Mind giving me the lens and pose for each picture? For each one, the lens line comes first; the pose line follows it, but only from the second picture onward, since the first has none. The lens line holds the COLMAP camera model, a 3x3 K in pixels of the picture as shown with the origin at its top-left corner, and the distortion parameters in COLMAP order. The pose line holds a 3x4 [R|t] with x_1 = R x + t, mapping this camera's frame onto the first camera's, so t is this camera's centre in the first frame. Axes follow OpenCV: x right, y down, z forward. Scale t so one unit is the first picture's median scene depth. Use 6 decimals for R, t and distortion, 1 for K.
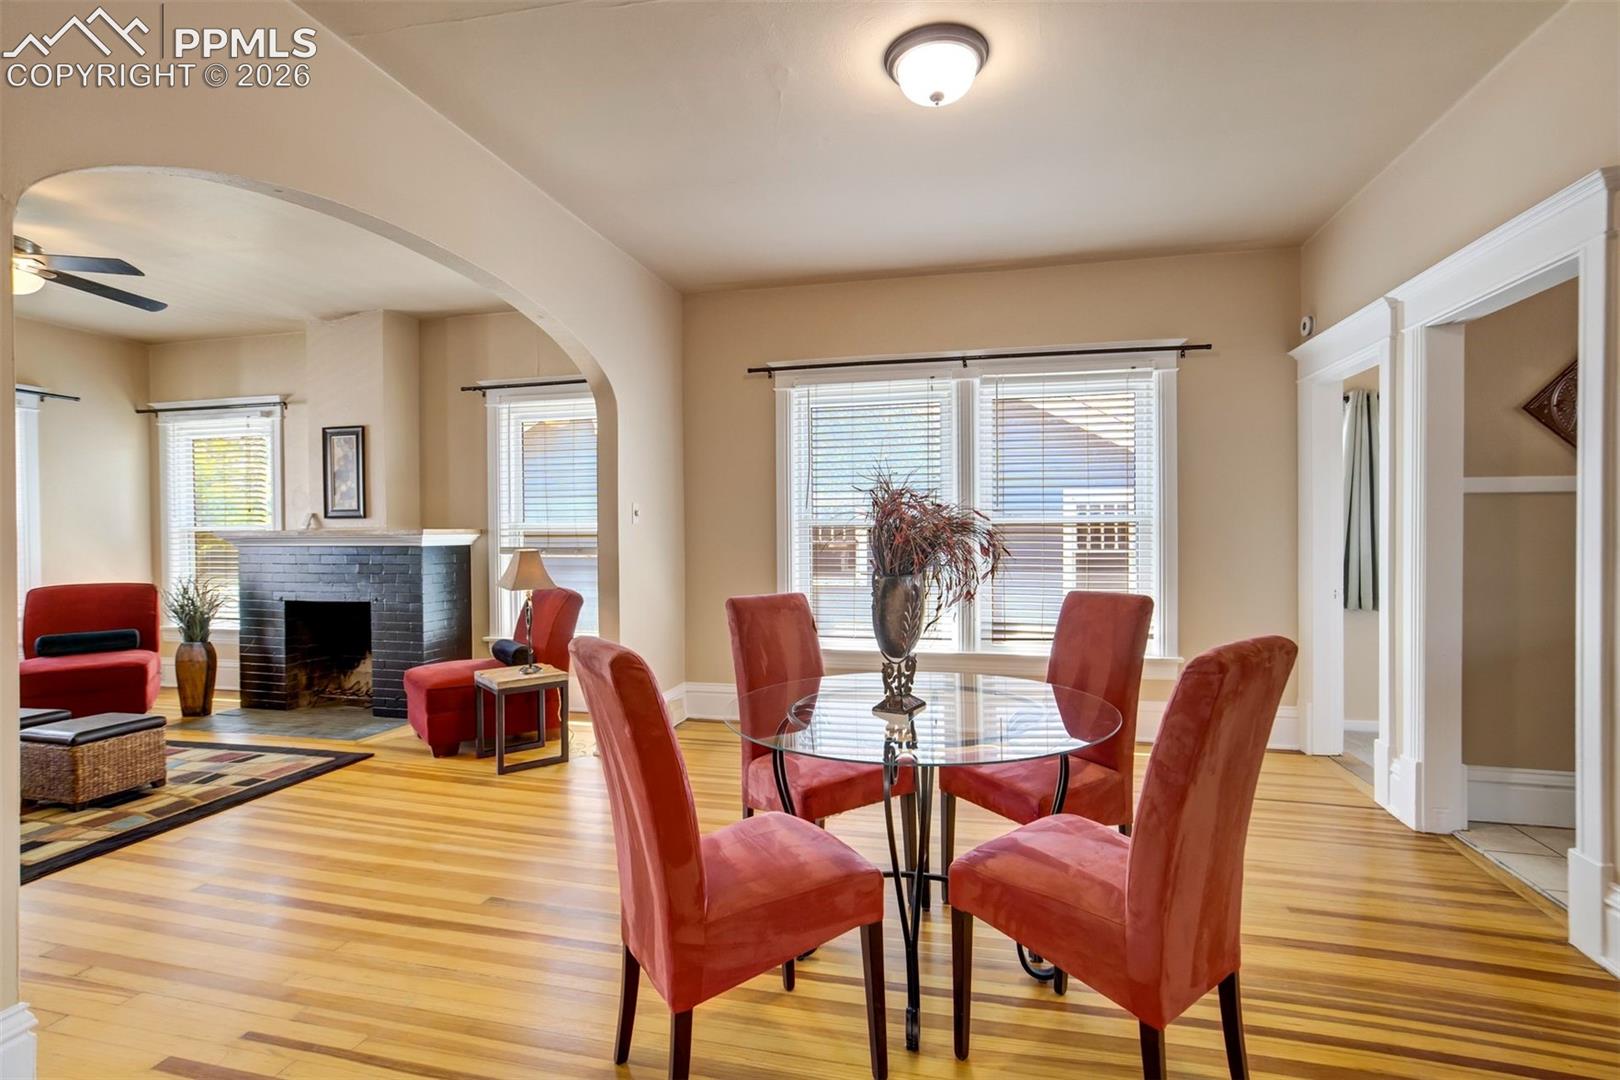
lens RADIAL K [[759.3, 0, 812.4], [0, 759.3, 541.0], [0, 0, 1]] dist [-0.039672, 0.021543]
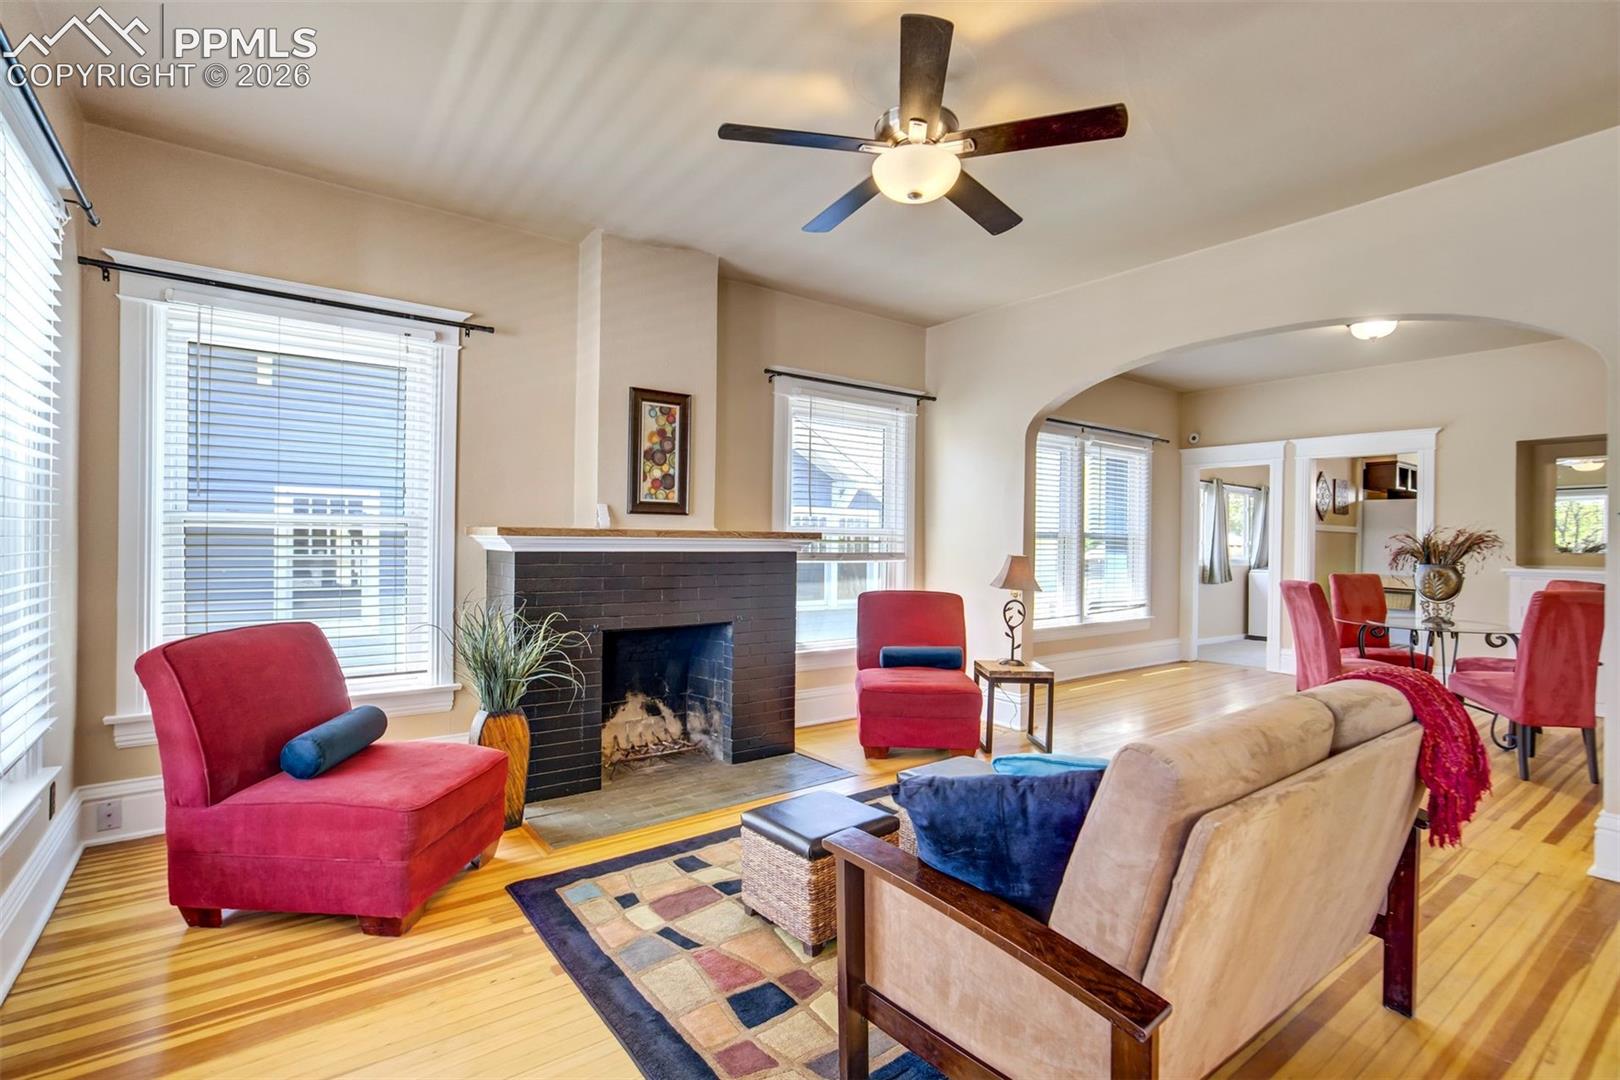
lens RADIAL K [[759.3, 0, 824.1], [0, 759.3, 541.3], [0, 0, 1]] dist [-0.039672, 0.021543]
pose [[0.629210, 0.012411, 0.777136, -1.134978], [-0.009538, 0.999921, -0.008247, 0.001711], [-0.777177, -0.002223, 0.629278, 0.407848]]
